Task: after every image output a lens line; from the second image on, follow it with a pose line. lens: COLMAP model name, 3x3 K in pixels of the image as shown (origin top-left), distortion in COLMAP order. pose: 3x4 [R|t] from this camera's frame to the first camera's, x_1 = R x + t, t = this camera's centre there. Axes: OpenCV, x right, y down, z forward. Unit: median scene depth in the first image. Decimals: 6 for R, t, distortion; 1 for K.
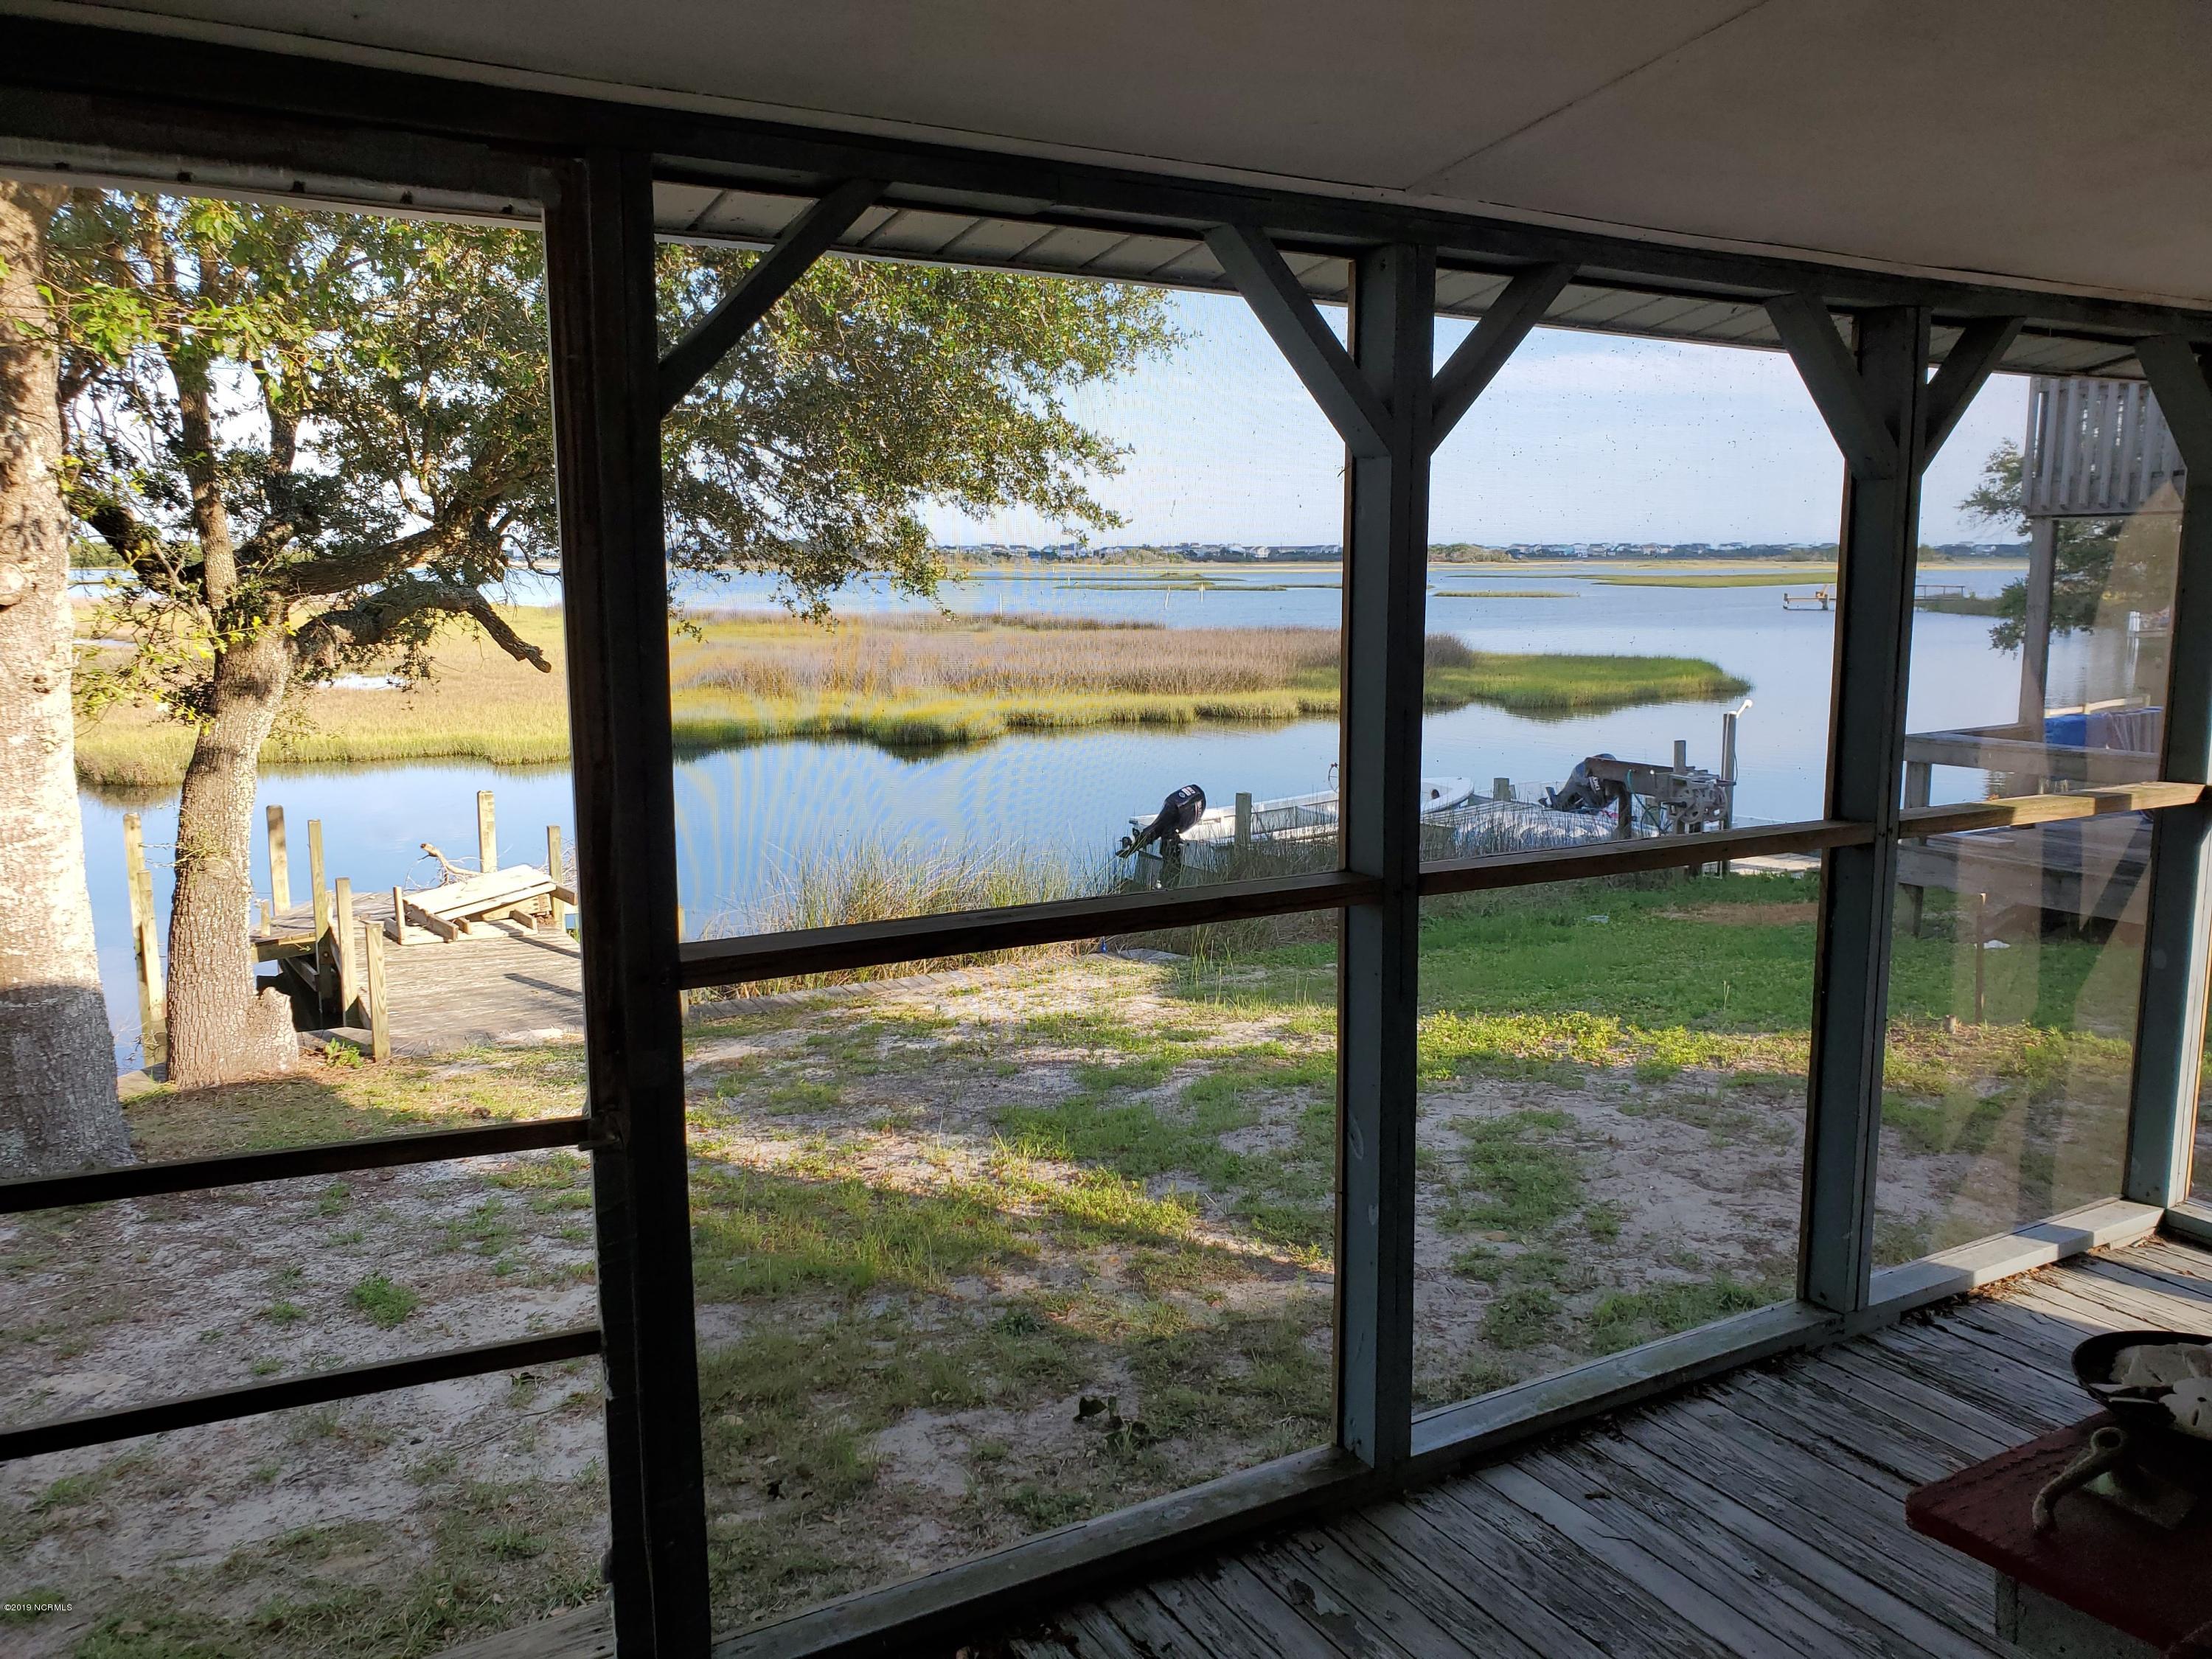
lens RADIAL K [[1772.5, 0, 1121.2], [0, 1772.5, 832.8], [0, 0, 1]] dist [0.020234, 0.018241]
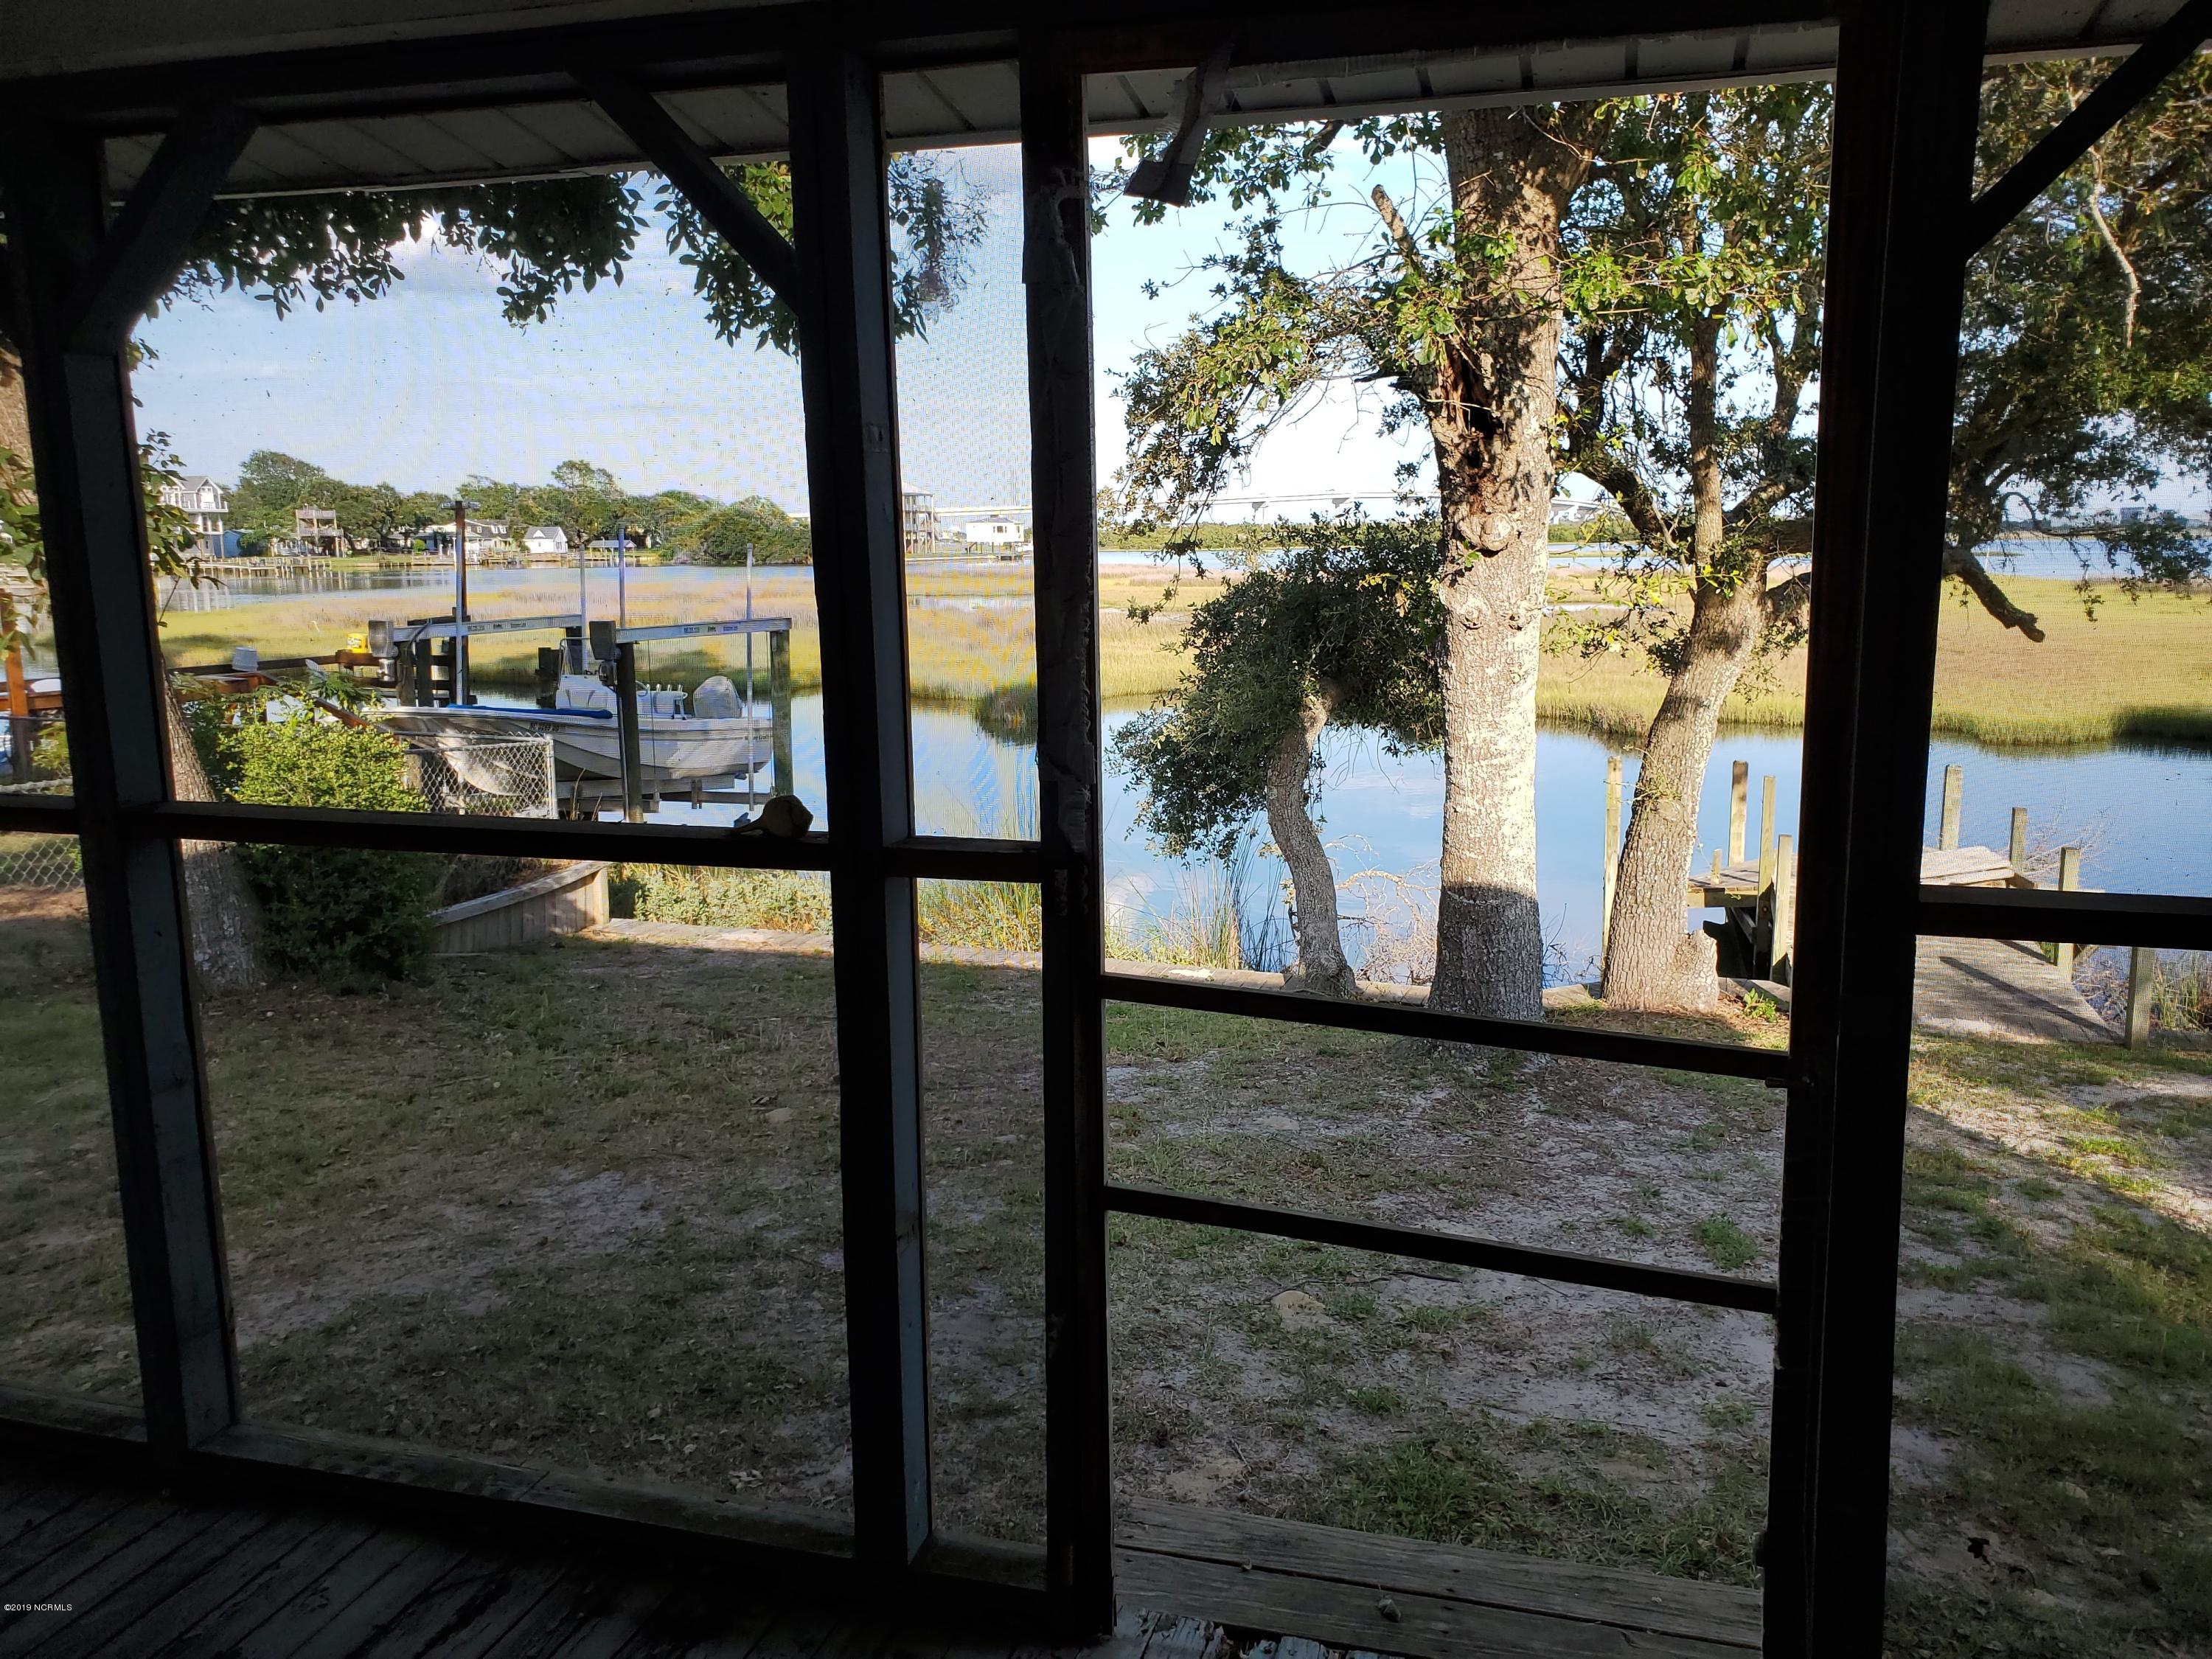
lens RADIAL K [[1772.5, 0, 1123.4], [0, 1772.5, 833.8], [0, 0, 1]] dist [0.020234, 0.018241]
pose [[0.691121, 0.115803, -0.713402, 0.036262], [-0.107157, 0.992589, 0.057312, 0.011261], [0.714751, 0.036836, 0.698408, 0.041723]]
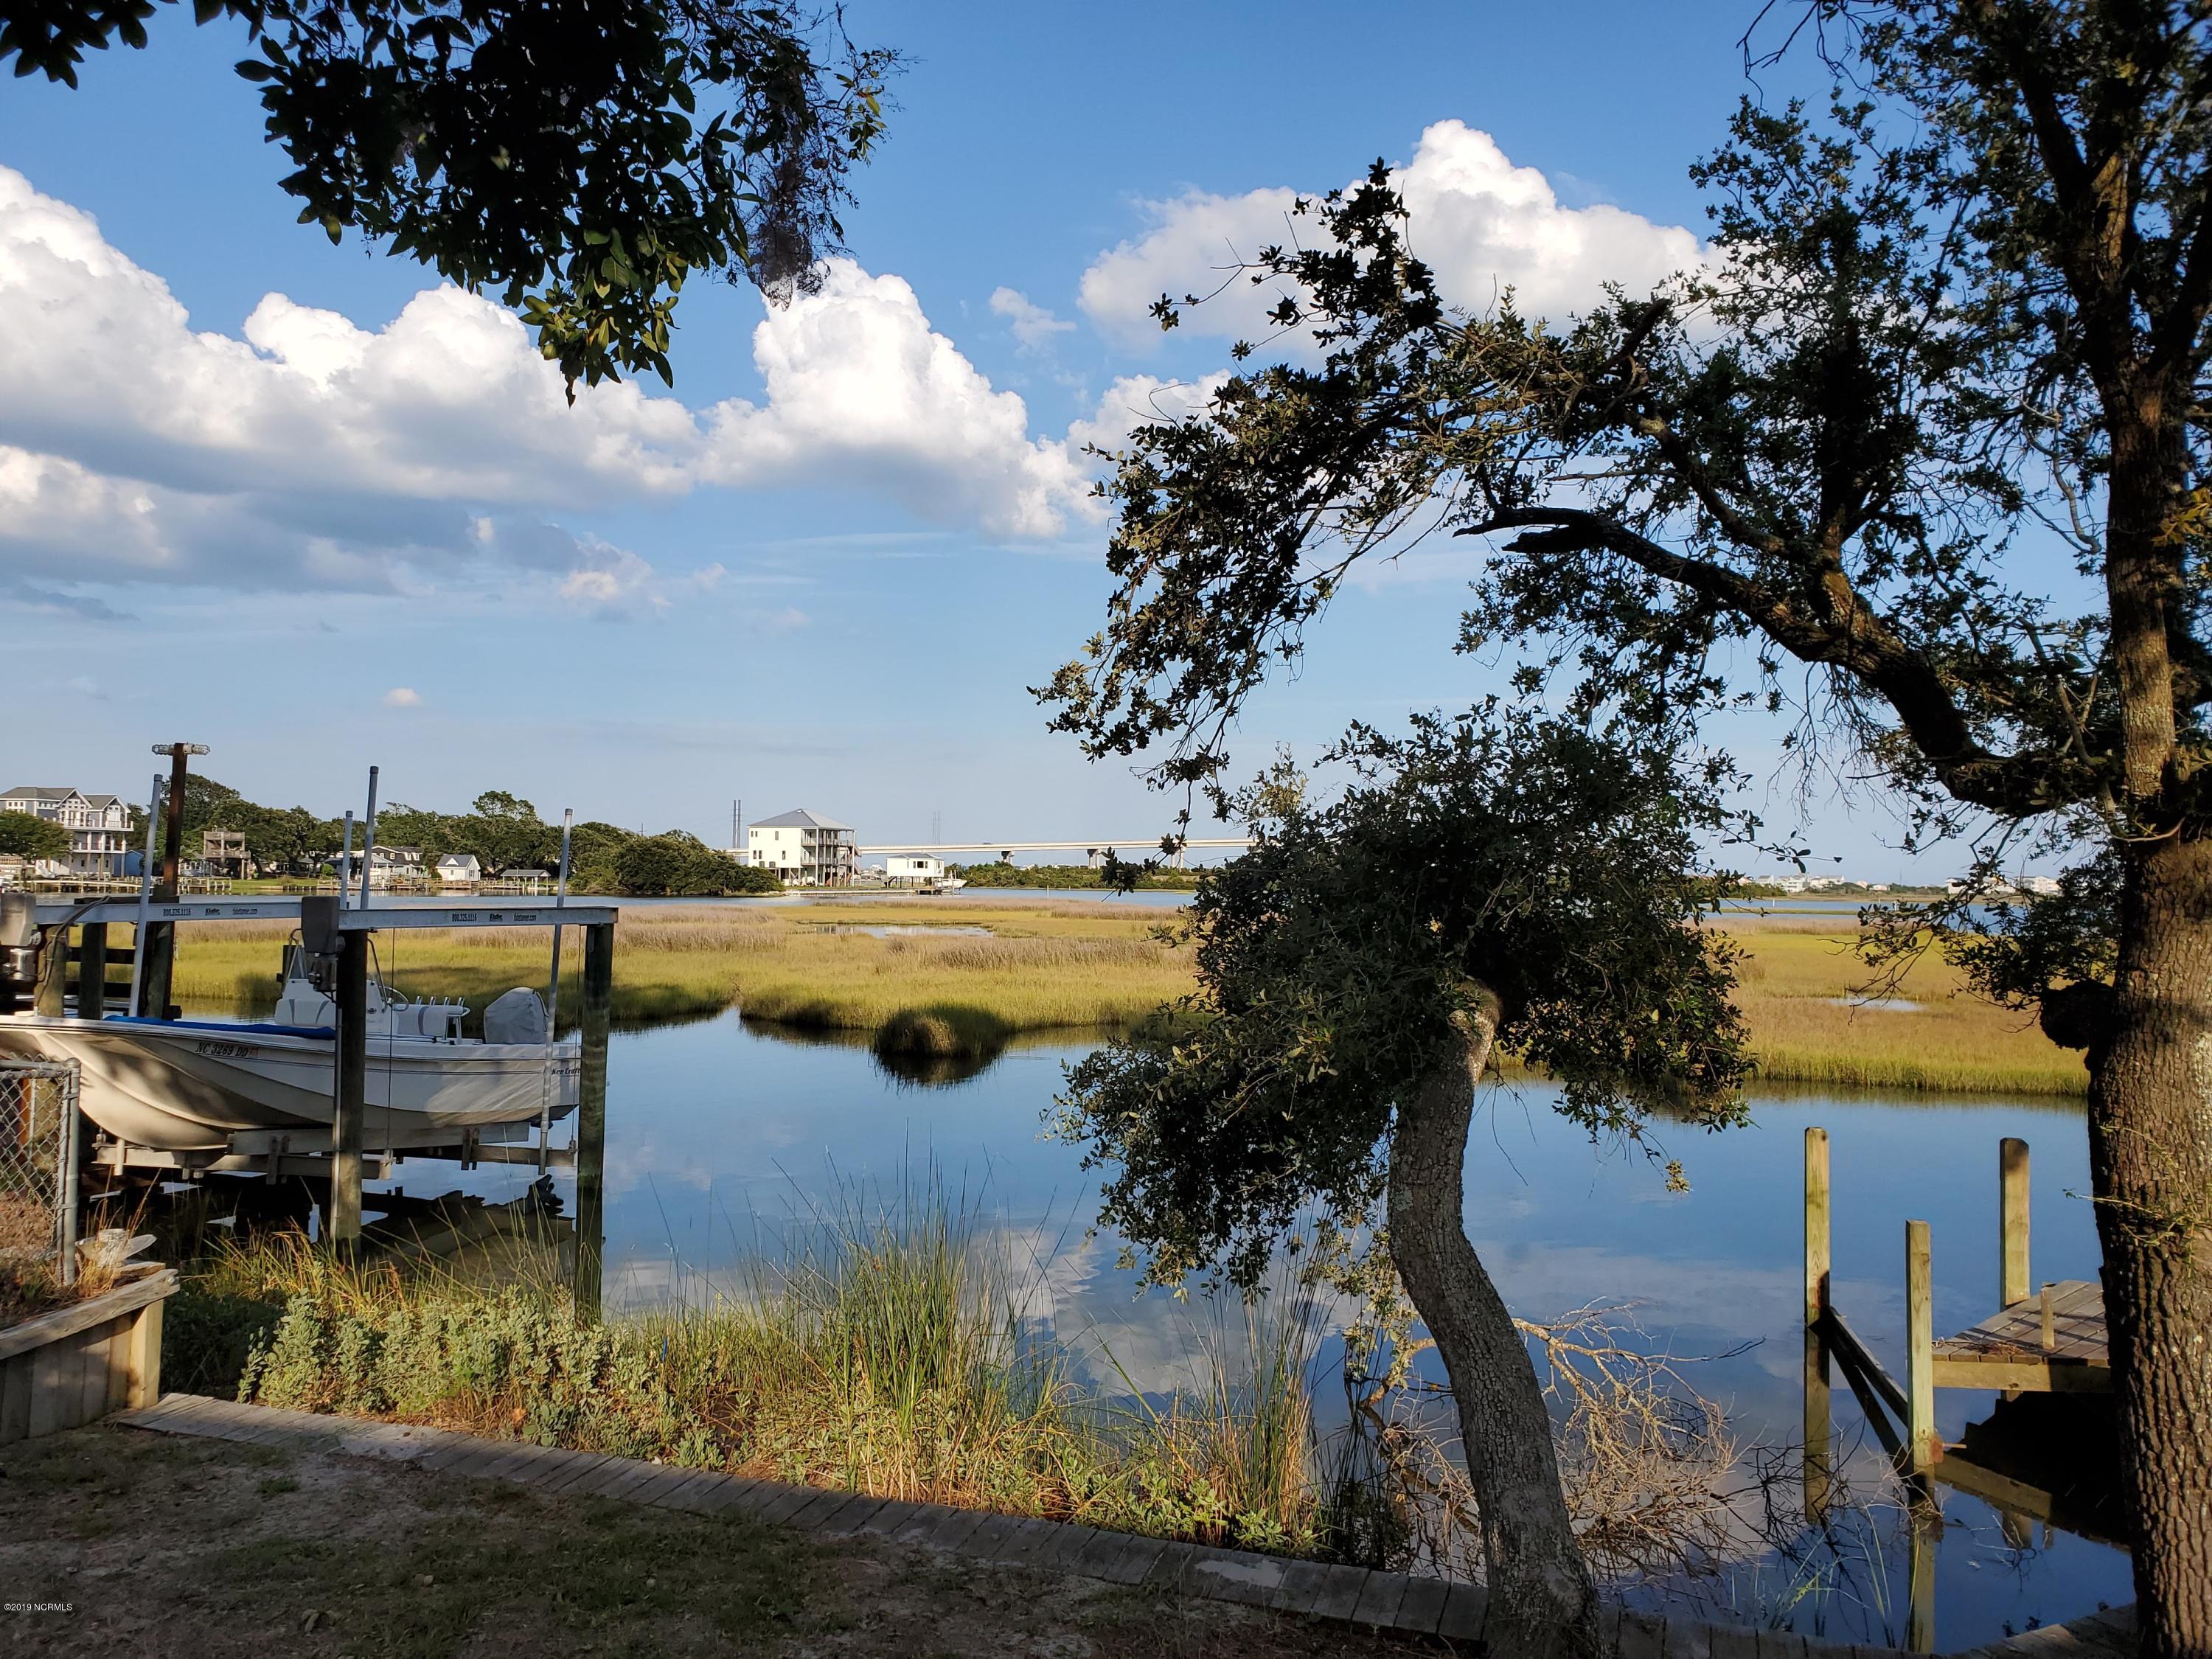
lens RADIAL K [[1772.5, 0, 1062.7], [0, 1772.5, 847.3], [0, 0, 1]] dist [0.020234, 0.018241]
pose [[0.699135, -0.001641, -0.714988, -0.431519], [-0.128440, 0.983442, -0.127849, 0.016925], [0.703359, 0.181217, 0.687348, 0.455506]]
